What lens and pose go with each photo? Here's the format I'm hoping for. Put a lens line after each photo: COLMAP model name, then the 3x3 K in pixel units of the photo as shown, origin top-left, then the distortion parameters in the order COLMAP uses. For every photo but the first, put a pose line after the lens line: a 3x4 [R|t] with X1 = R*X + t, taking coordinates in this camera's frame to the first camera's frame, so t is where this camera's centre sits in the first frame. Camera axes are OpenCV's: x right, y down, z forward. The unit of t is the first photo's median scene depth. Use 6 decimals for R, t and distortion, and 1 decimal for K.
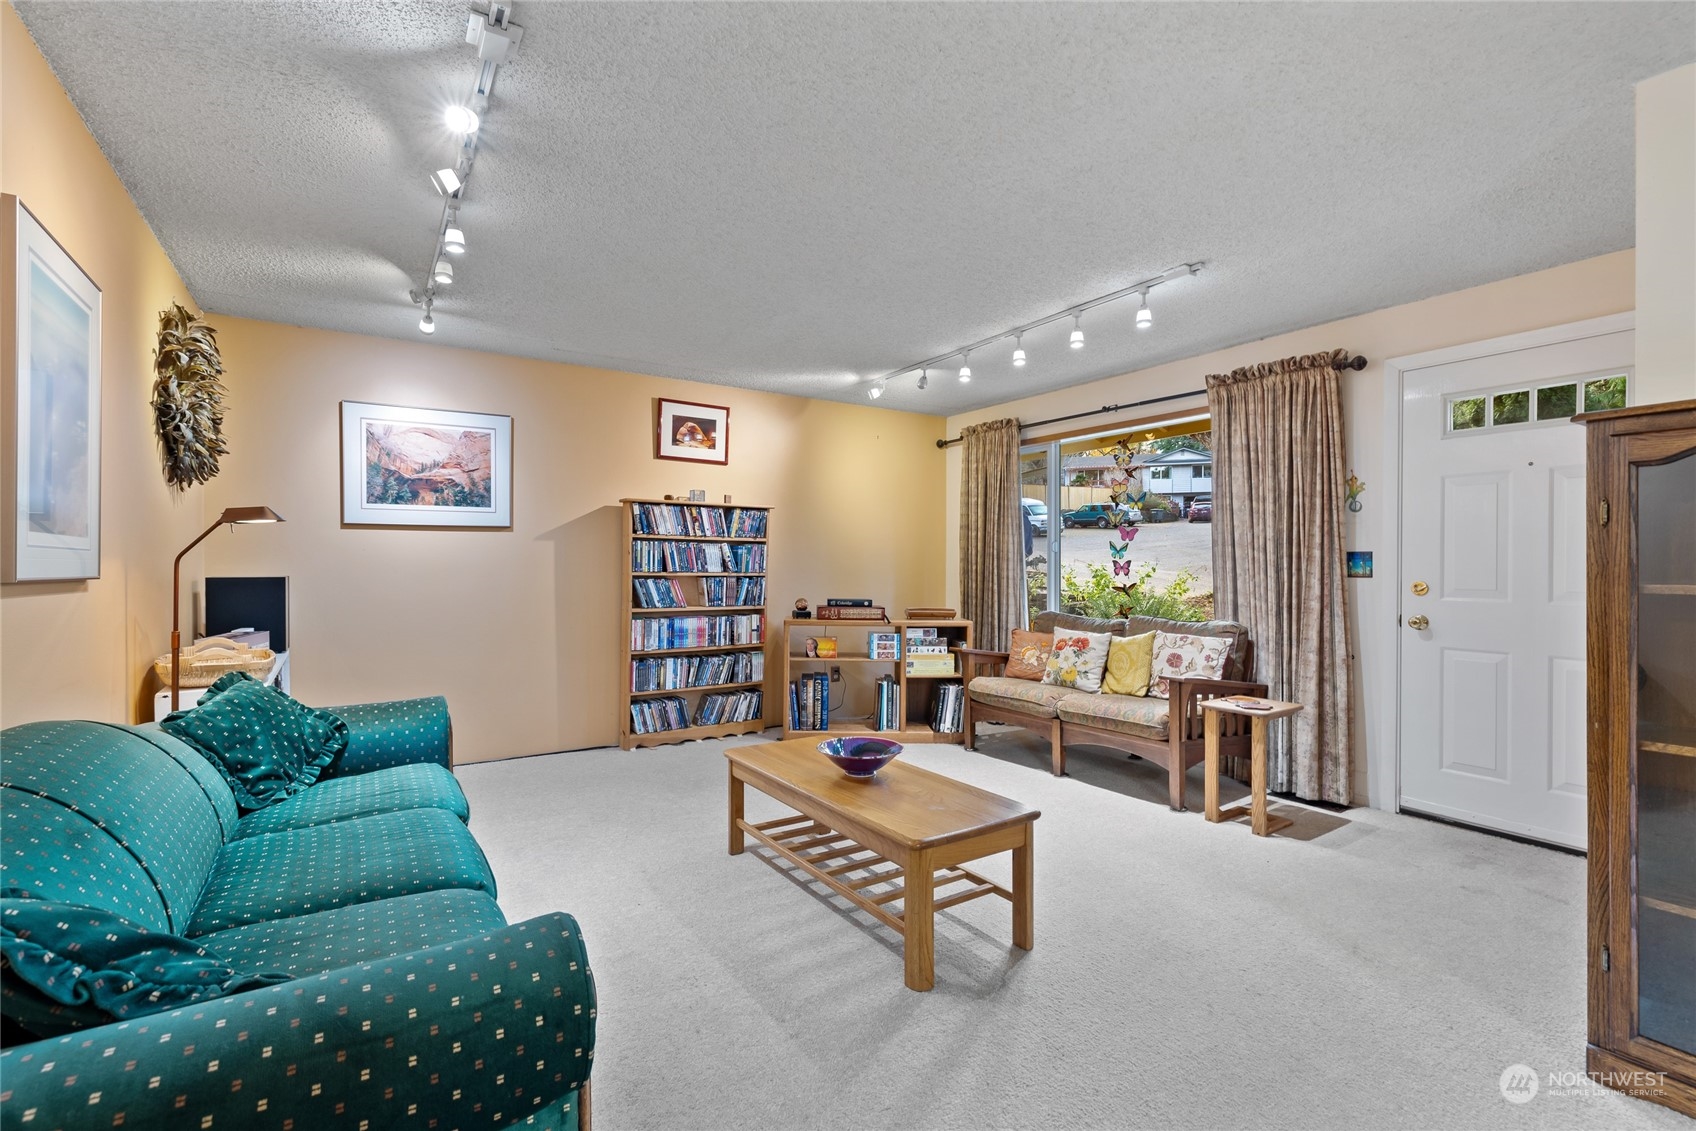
lens RADIAL K [[748.8, 0, 816.8], [0, 748.8, 564.6], [0, 0, 1]] dist [0.000639, 0.002379]
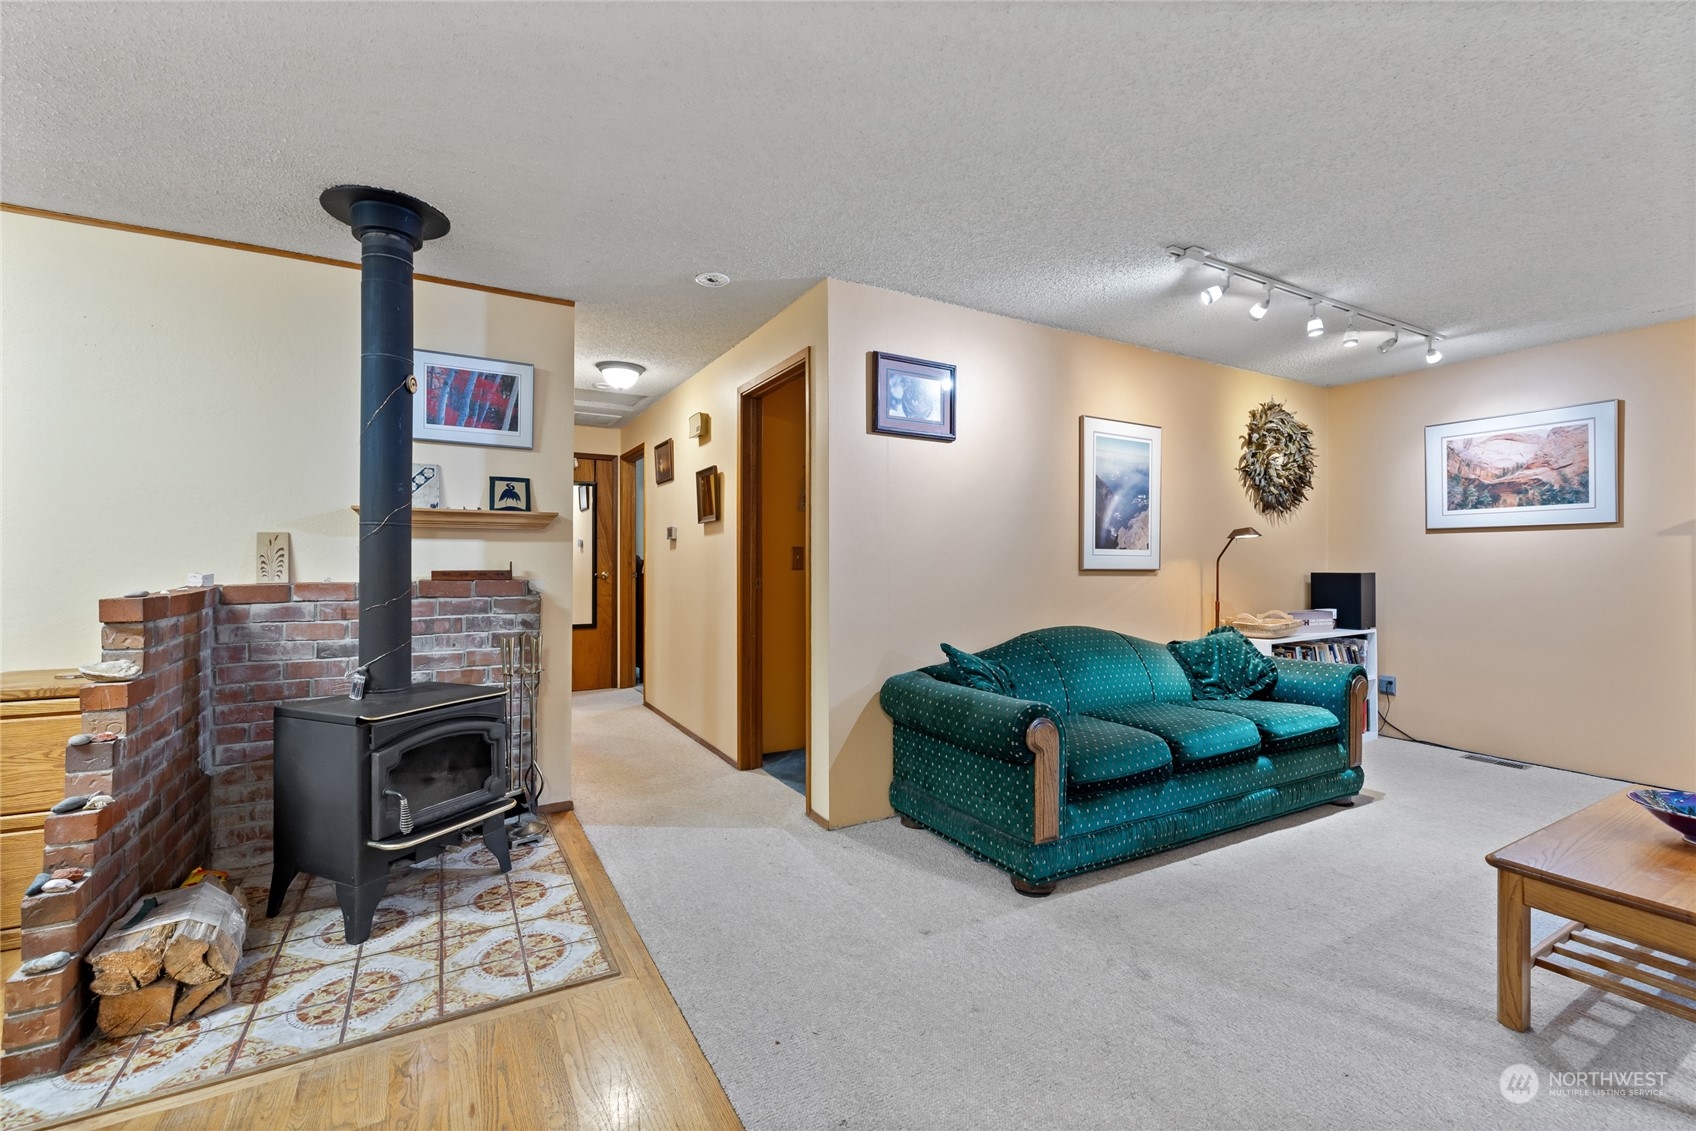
lens RADIAL K [[713.4, 0, 836.6], [0, 713.4, 565.6], [0, 0, 1]] dist [0.000440, 0.001323]
pose [[-0.040772, 0.002536, -0.999165, 0.457582], [-0.002745, 0.999993, 0.002650, 0.001894], [0.999165, 0.002851, -0.040765, 0.093344]]
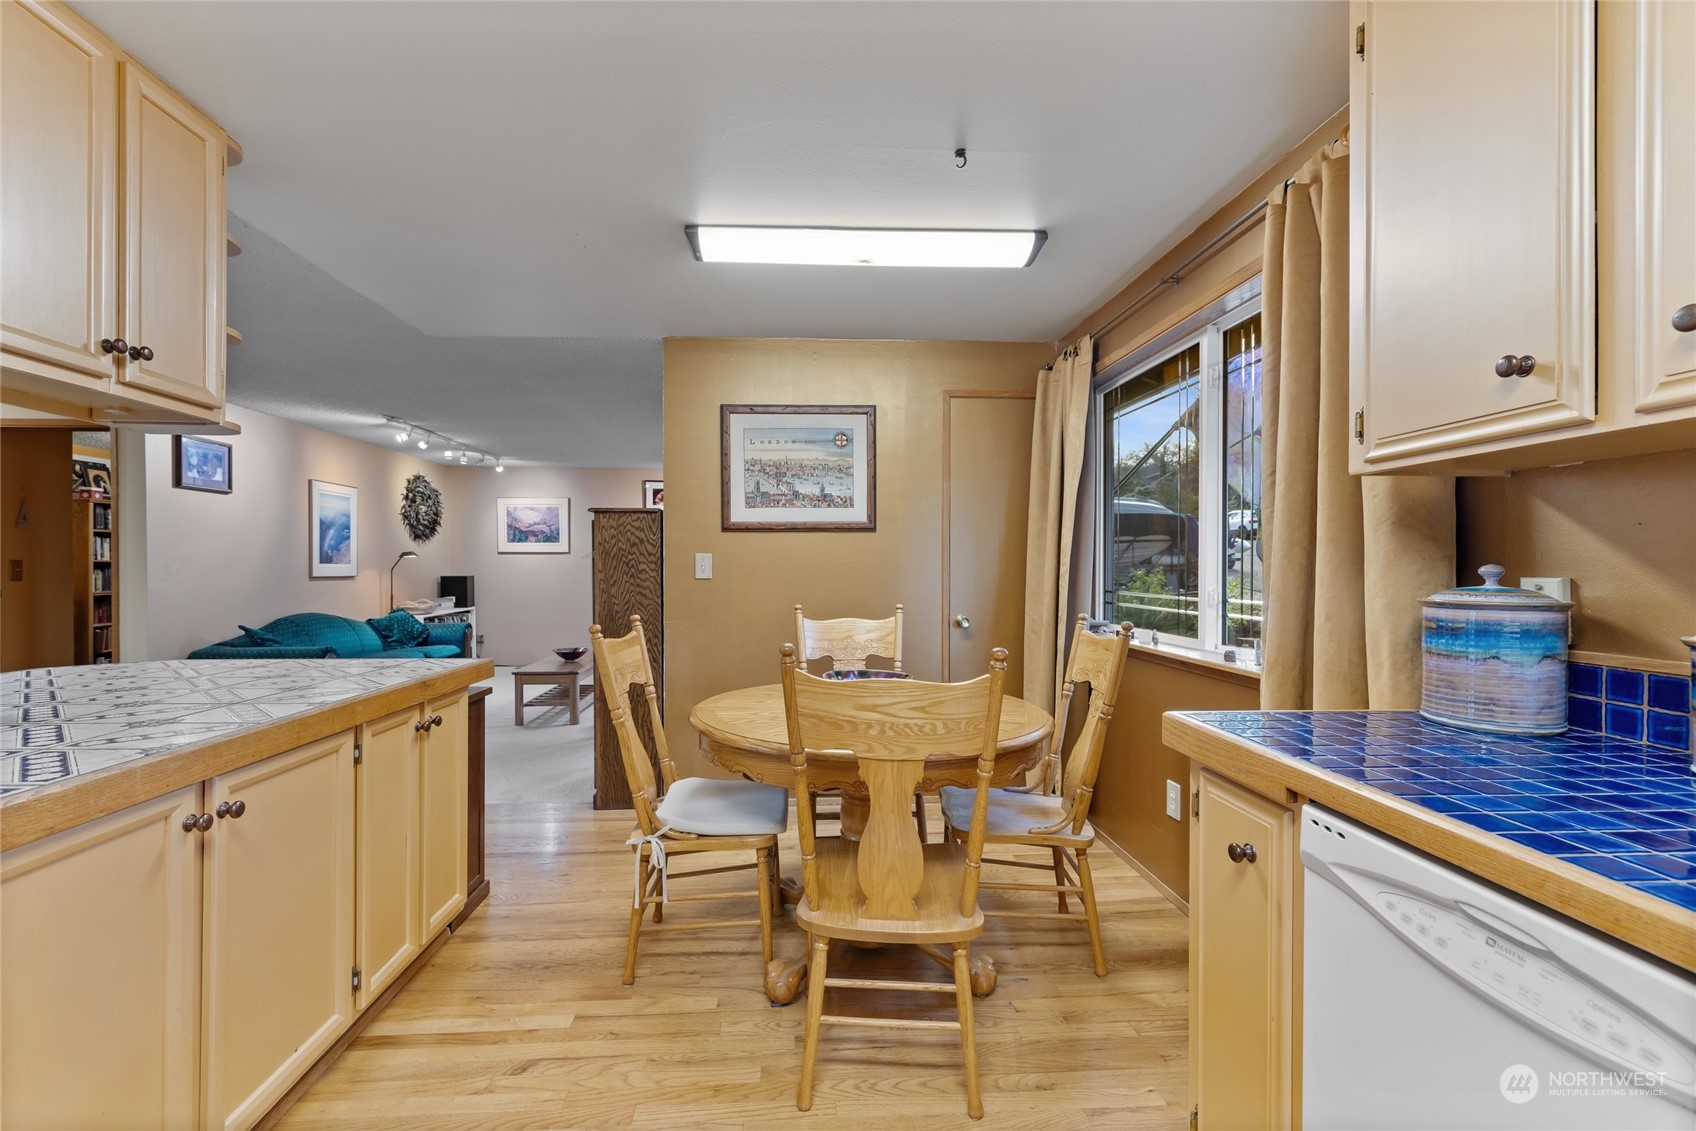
lens RADIAL K [[713.4, 0, 821.7], [0, 713.4, 572.0], [0, 0, 1]] dist [0.000440, 0.001323]
pose [[0.875712, 0.004416, -0.482814, 1.060594], [0.000068, 0.999957, 0.009270, -0.012870], [0.482834, -0.008150, 0.875674, -0.343035]]
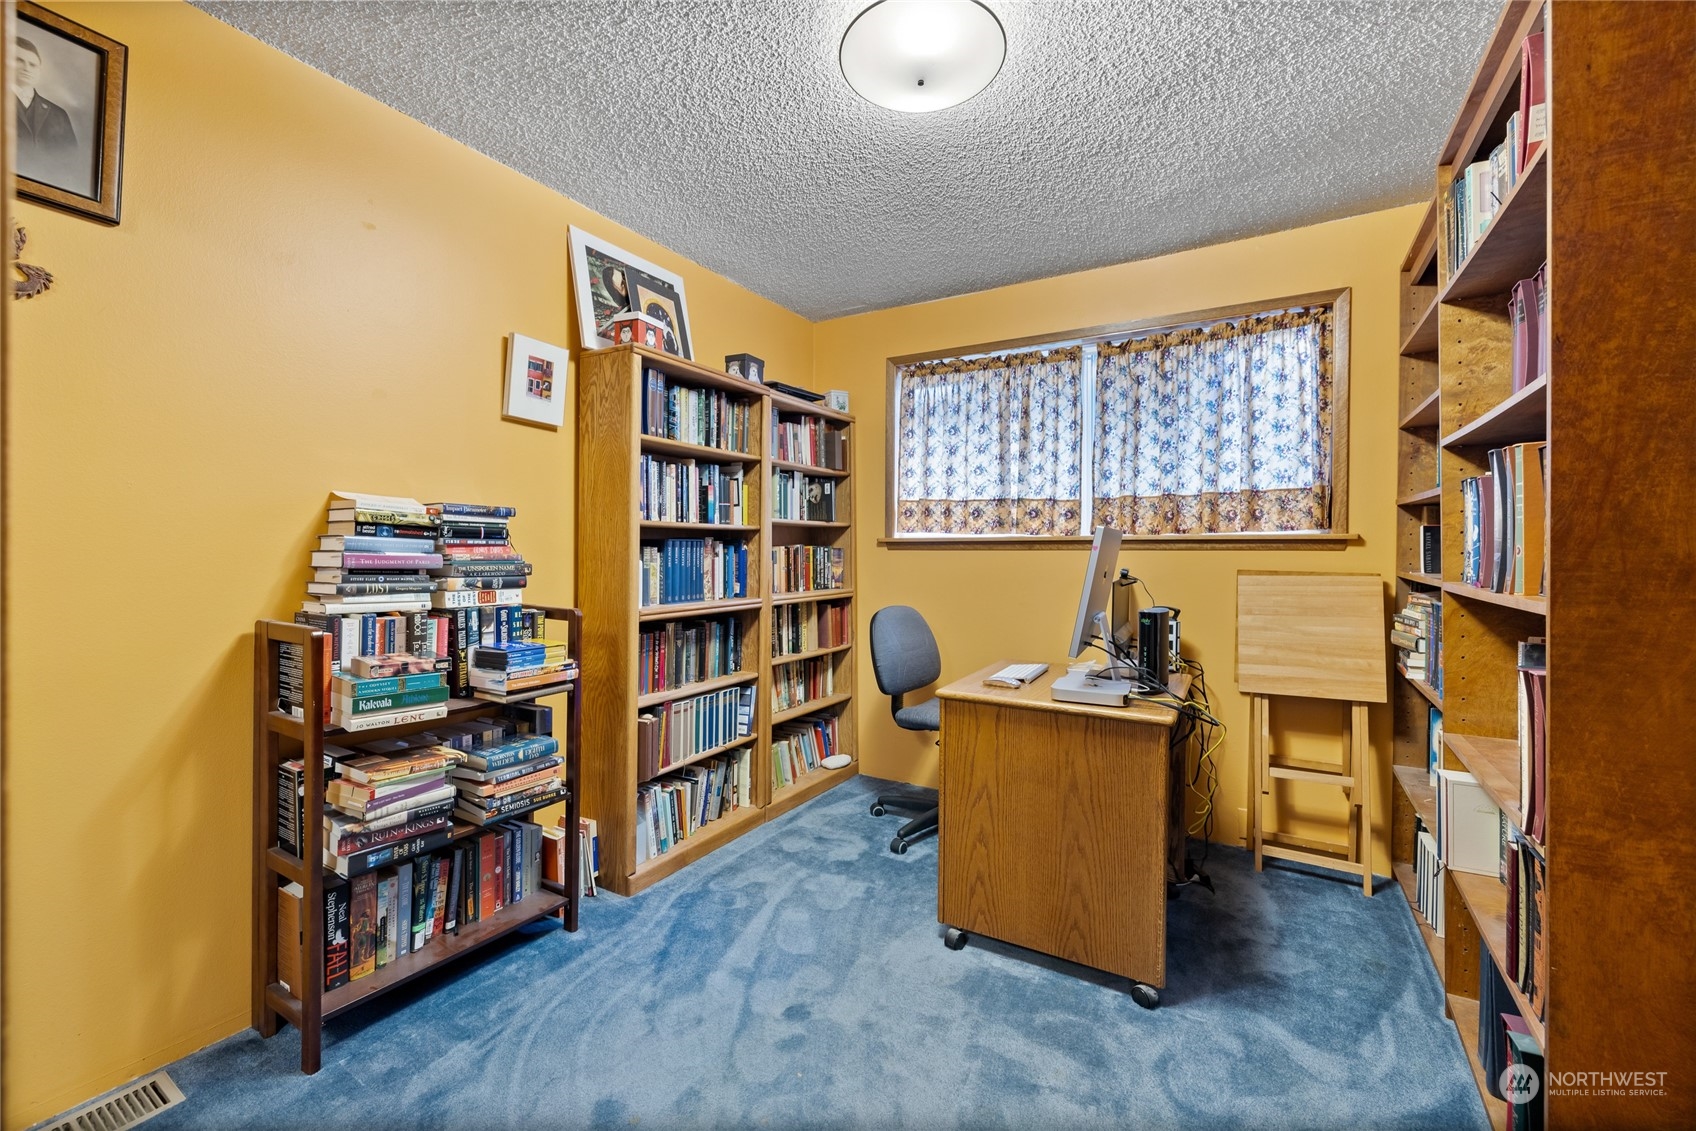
lens RADIAL K [[713.4, 0, 821.1], [0, 713.4, 553.6], [0, 0, 1]] dist [0.000440, 0.001323]
pose [[0.441162, 0.004523, -0.897416, -0.430563], [-0.006092, 0.999979, 0.002045, -0.001174], [0.897407, 0.004565, 0.441180, 0.108403]]
